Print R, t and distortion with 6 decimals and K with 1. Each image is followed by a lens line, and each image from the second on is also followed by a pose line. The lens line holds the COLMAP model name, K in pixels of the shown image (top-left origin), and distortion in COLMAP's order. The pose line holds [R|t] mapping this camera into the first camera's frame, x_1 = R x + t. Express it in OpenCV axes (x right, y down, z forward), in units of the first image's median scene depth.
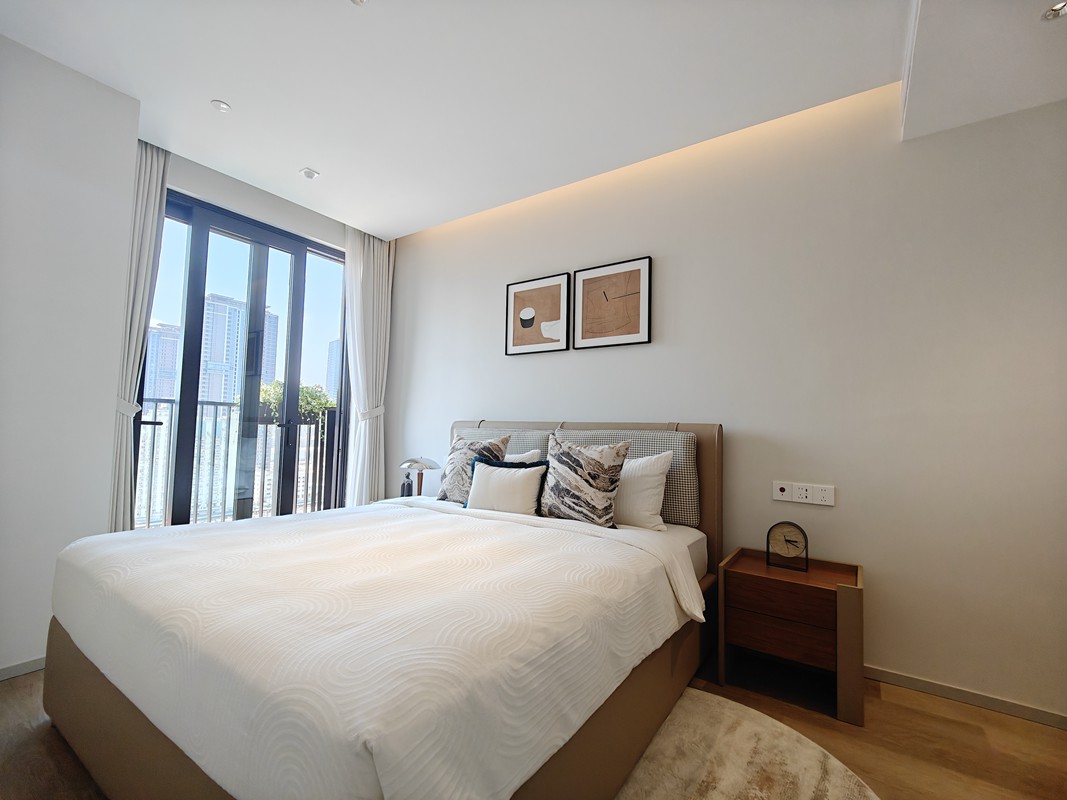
lens RADIAL K [[464.3, 0, 536.8], [0, 464.3, 400.4], [0, 0, 1]] dist [0.015789, -0.010453]
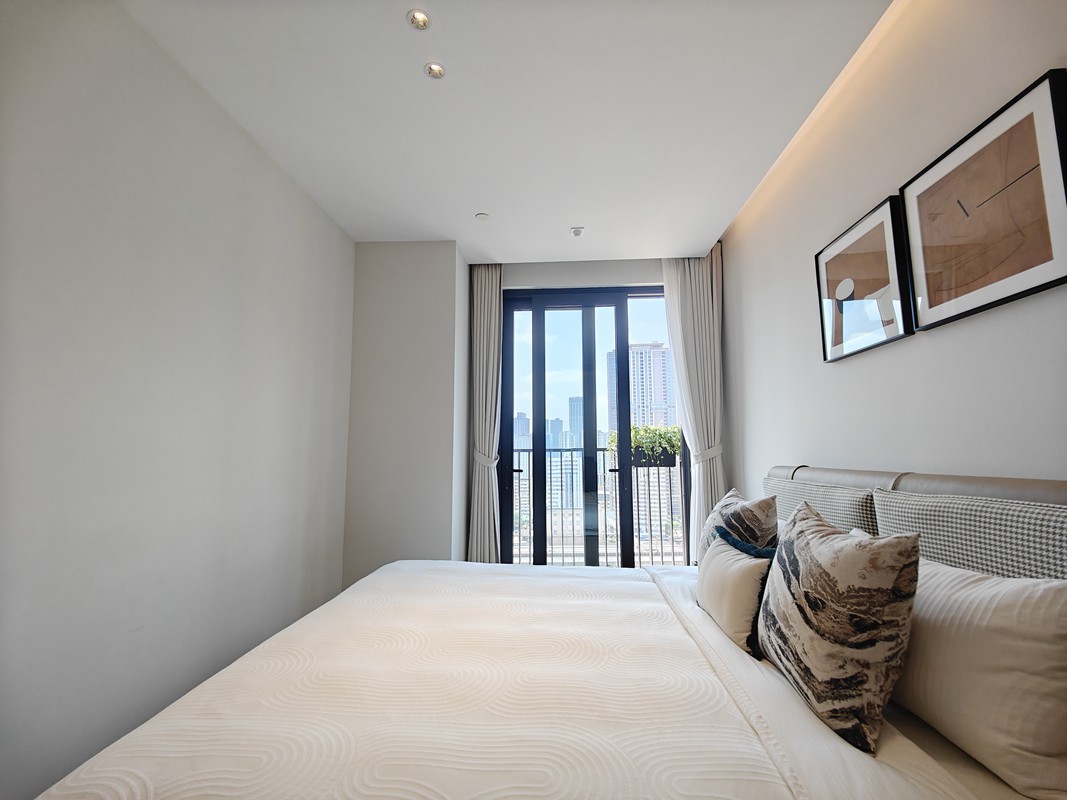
lens RADIAL K [[464.3, 0, 536.8], [0, 464.3, 400.4], [0, 0, 1]] dist [0.015789, -0.010453]
pose [[0.513511, -0.121316, -0.849464, 0.308512], [0.070322, 0.992575, -0.099244, -0.012151], [0.855196, -0.008773, 0.518230, 0.380971]]
